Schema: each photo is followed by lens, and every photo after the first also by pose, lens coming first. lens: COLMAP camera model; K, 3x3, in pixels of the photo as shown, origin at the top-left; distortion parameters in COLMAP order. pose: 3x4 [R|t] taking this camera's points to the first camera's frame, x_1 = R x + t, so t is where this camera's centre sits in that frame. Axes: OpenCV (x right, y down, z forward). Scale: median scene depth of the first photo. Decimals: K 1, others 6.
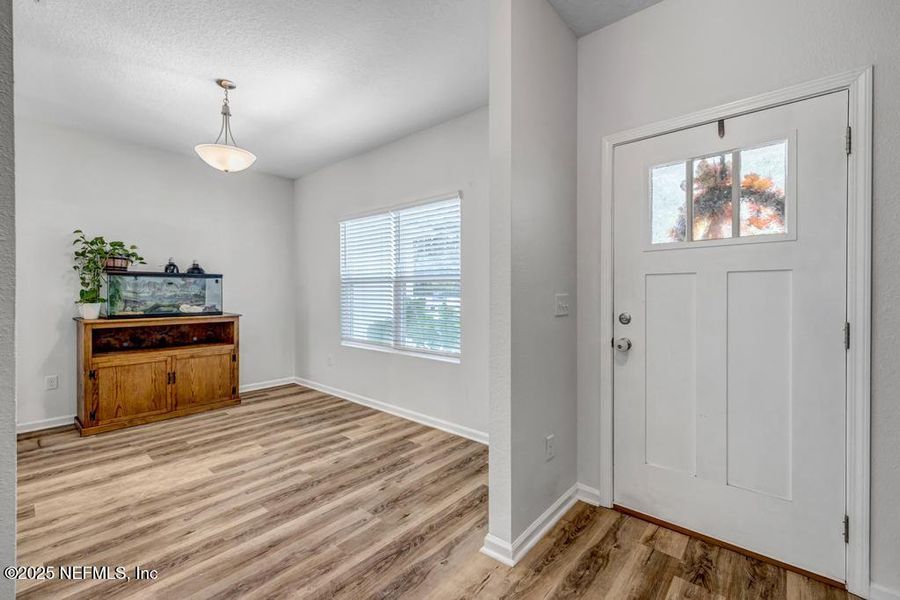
lens RADIAL K [[384.6, 0, 449.6], [0, 384.6, 297.1], [0, 0, 1]] dist [0.003604, -0.000516]
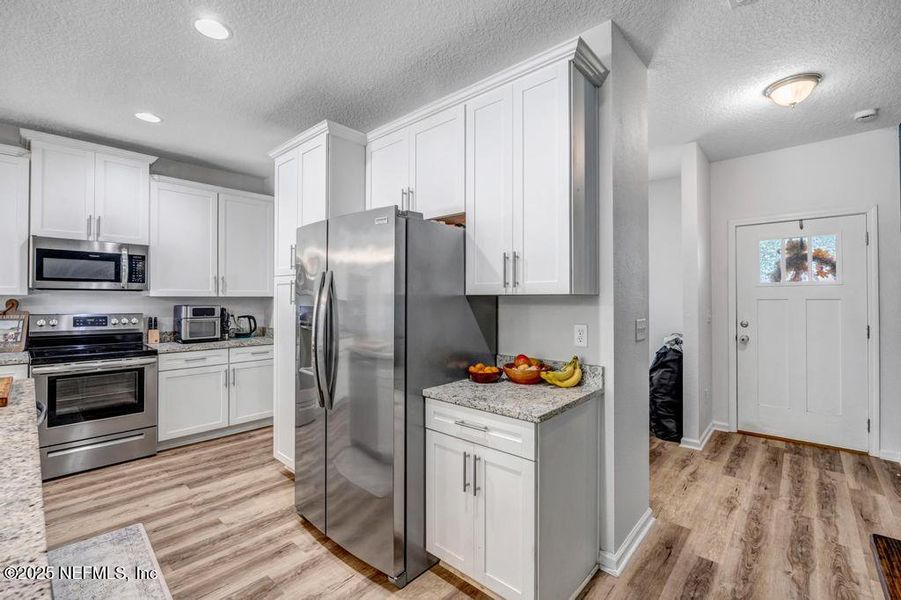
lens RADIAL K [[394.5, 0, 452.0], [0, 394.5, 296.2], [0, 0, 1]] dist [-0.017006, 0.000393]
pose [[0.999807, -0.003365, -0.019340, -0.544779], [0.003090, 0.999894, -0.014230, -0.032916], [0.019386, 0.014168, 0.999712, -0.525835]]
